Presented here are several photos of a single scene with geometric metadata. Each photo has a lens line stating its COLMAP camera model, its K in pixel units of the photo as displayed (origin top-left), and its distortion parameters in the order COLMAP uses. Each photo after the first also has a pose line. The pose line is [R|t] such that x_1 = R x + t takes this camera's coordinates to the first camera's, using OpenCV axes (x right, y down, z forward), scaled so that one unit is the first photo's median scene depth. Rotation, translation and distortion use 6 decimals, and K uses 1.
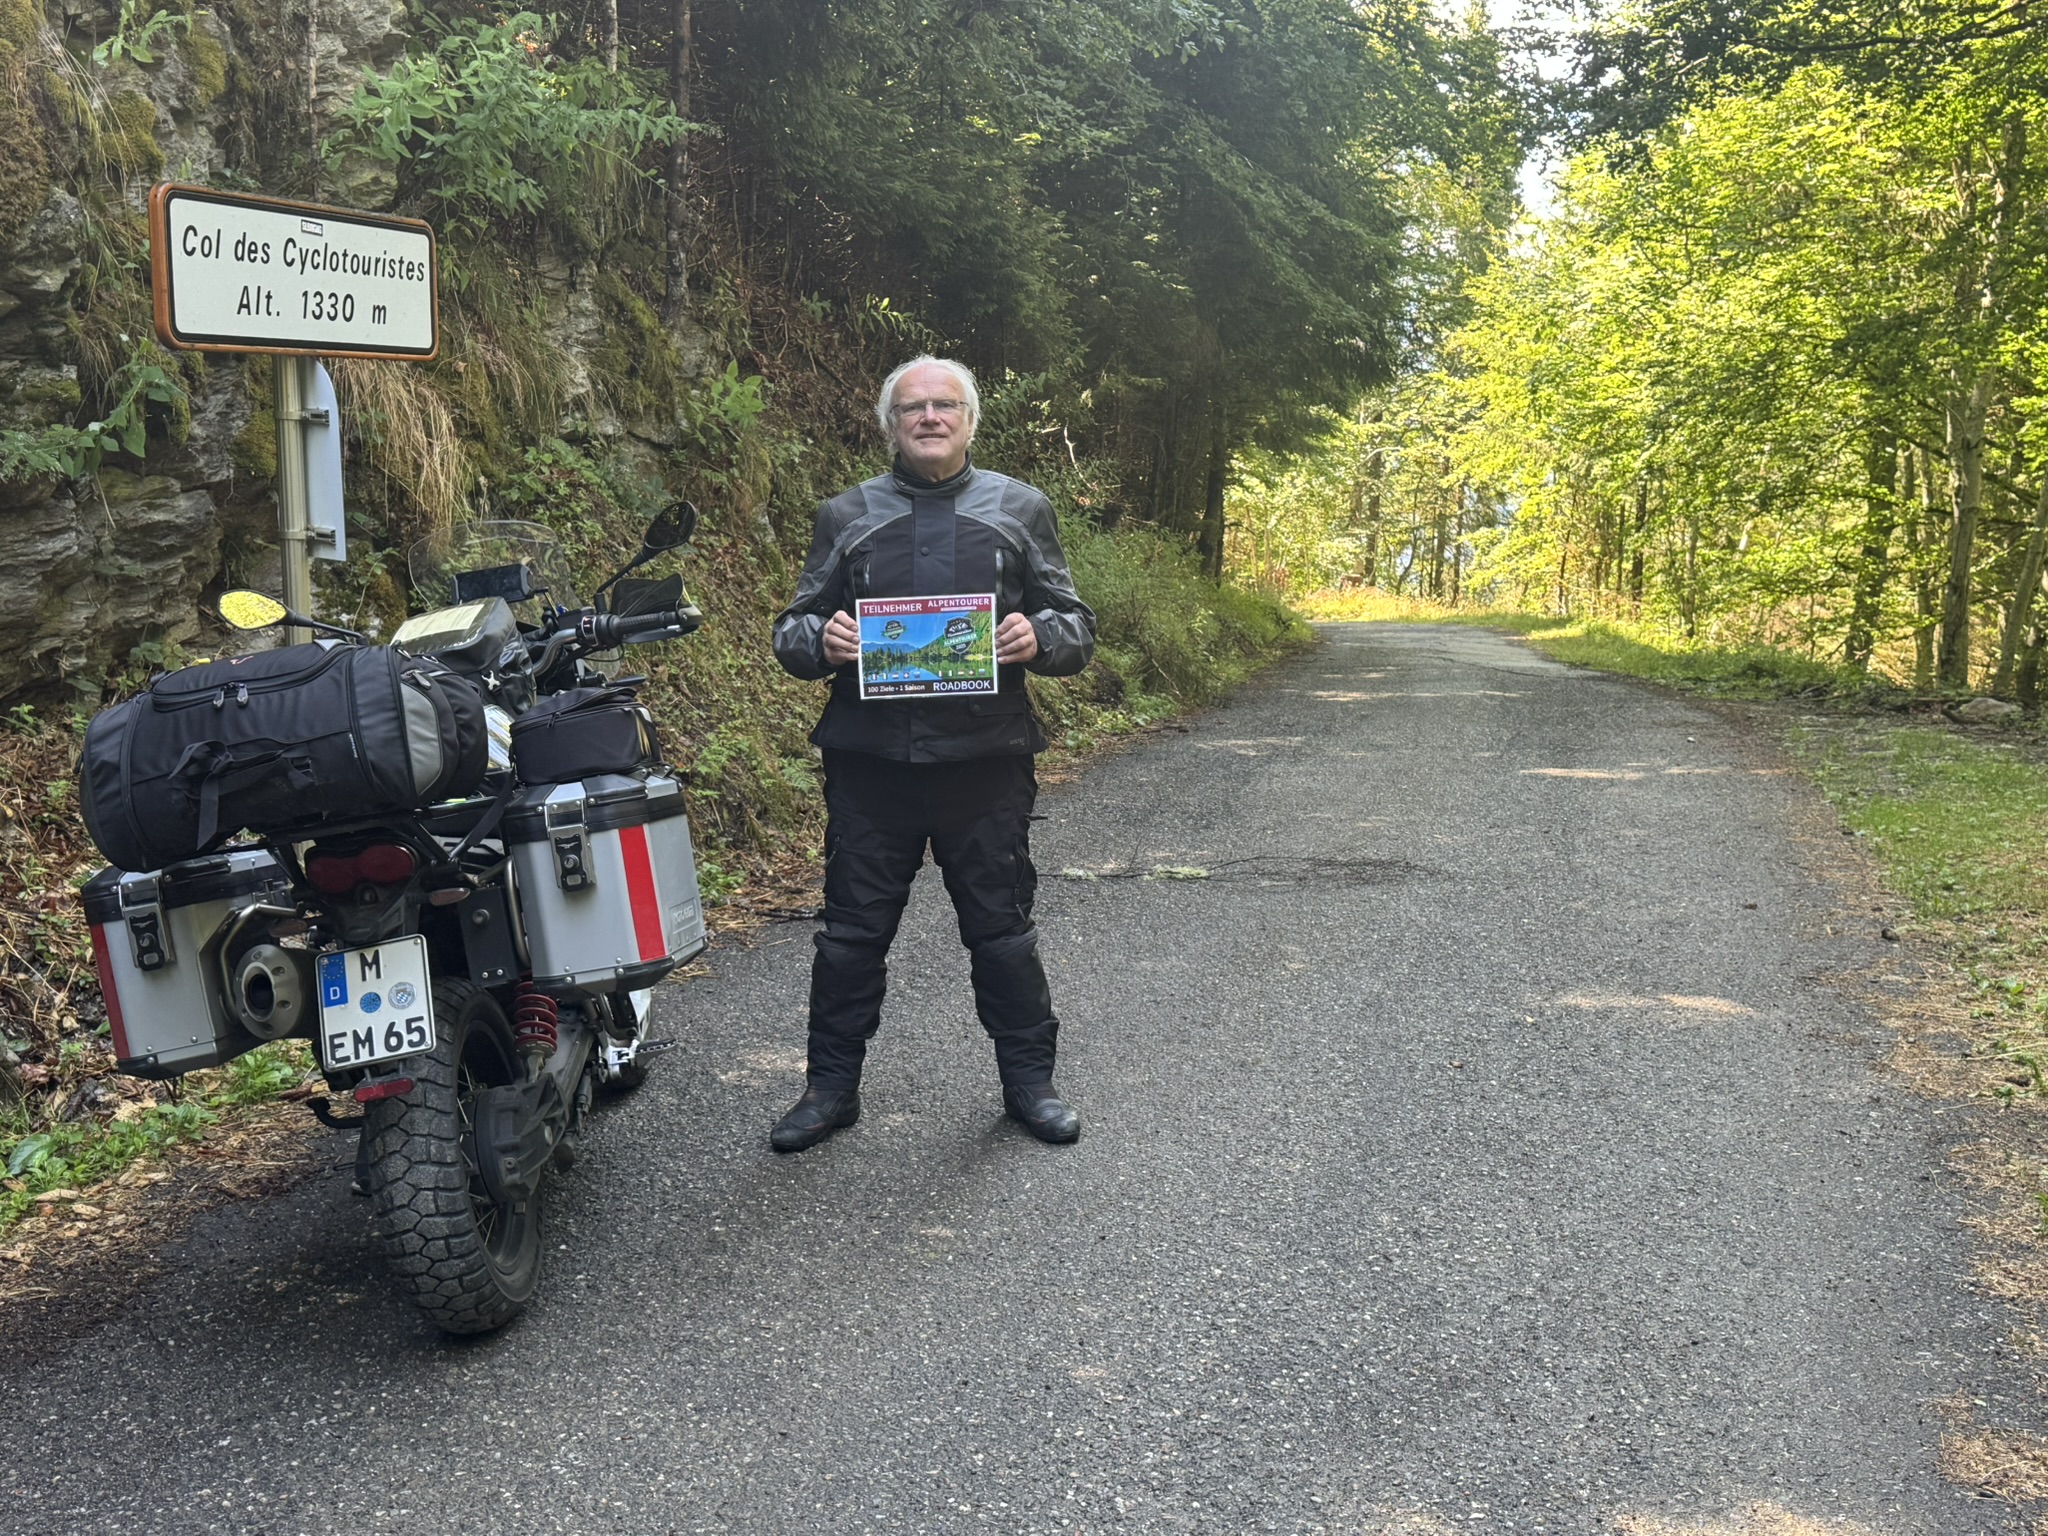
lens RADIAL K [[2196.6, 0, 1024.0], [0, 2196.6, 768.0], [0, 0, 1]] dist [0.265336, -0.663263]
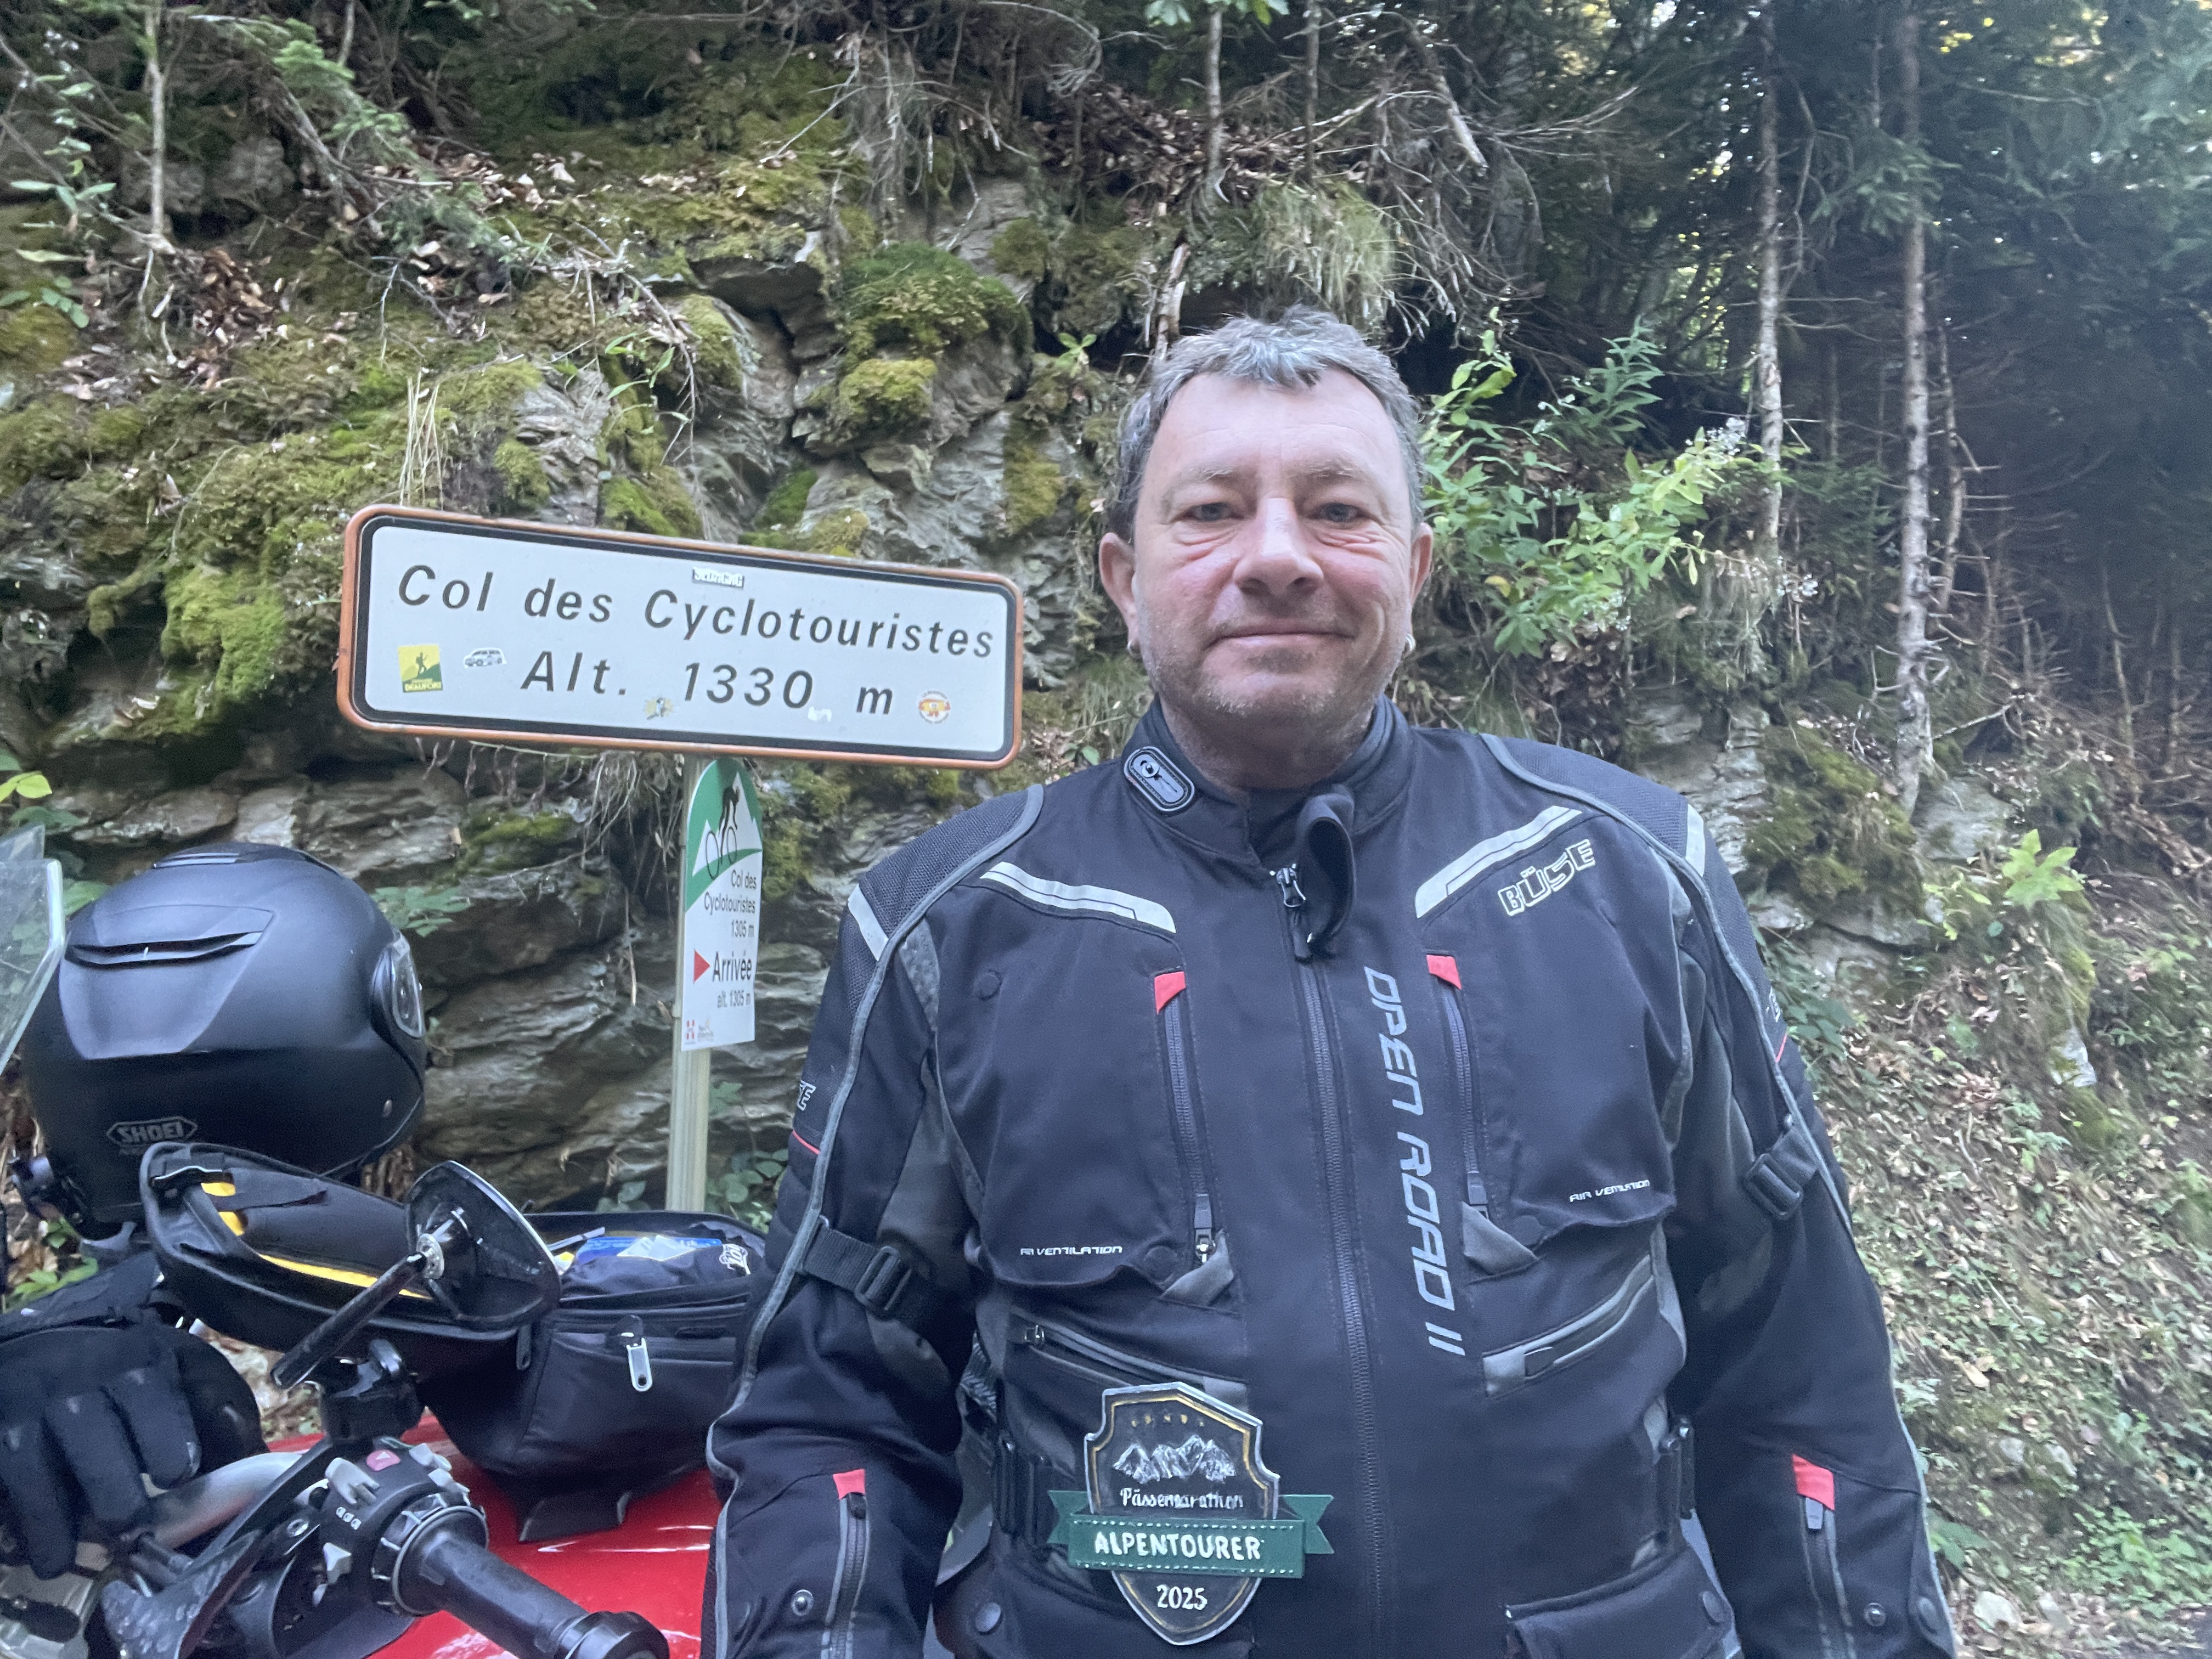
lens RADIAL K [[1491.9, 0, 1106.0], [0, 1491.9, 829.5], [0, 0, 1]] dist [0.055506, -0.000234]
pose [[0.617613, -0.070724, -0.783296, 0.045532], [-0.131276, 0.972706, -0.191335, -0.033577], [0.775449, 0.220999, 0.591471, 0.314210]]
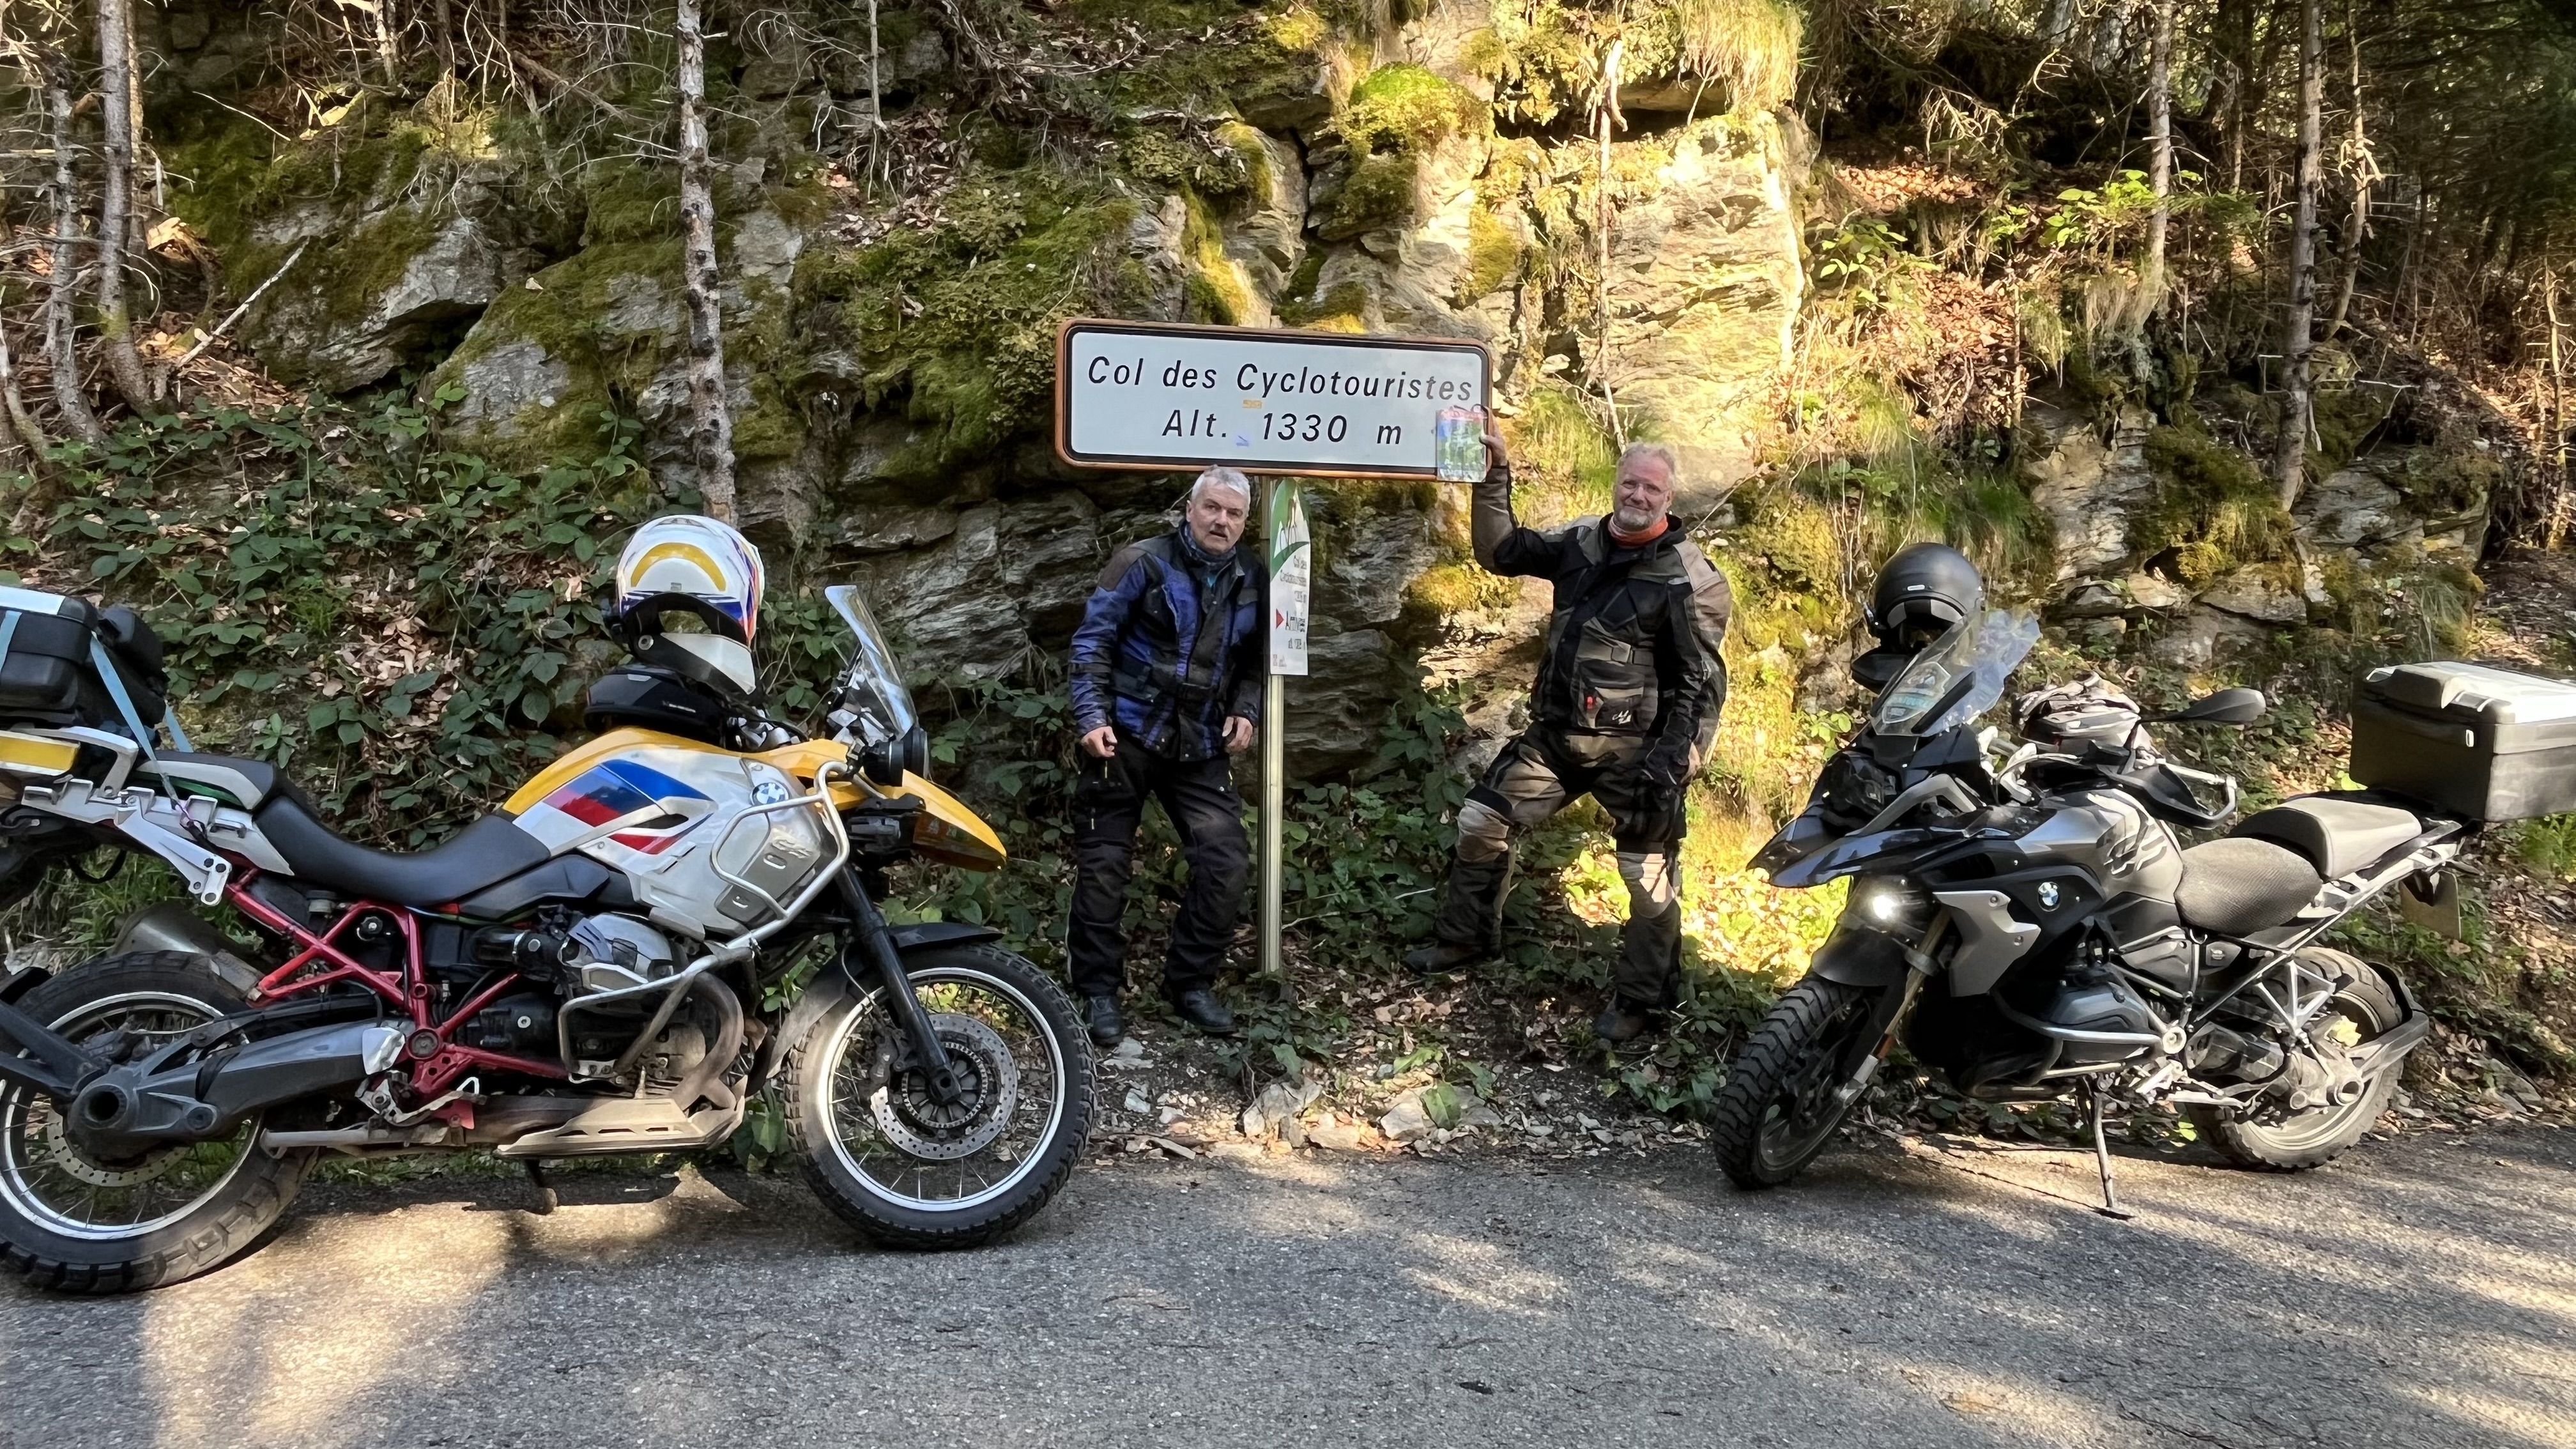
lens RADIAL K [[1659.2, 0, 1274.4], [0, 1659.2, 717.1], [0, 0, 1]] dist [0.006076, 0.001411]
pose [[0.476883, 0.004694, -0.878954, 0.130918], [-0.143214, 0.987038, -0.072430, -0.007753], [0.867221, 0.160419, 0.471374, 0.251109]]
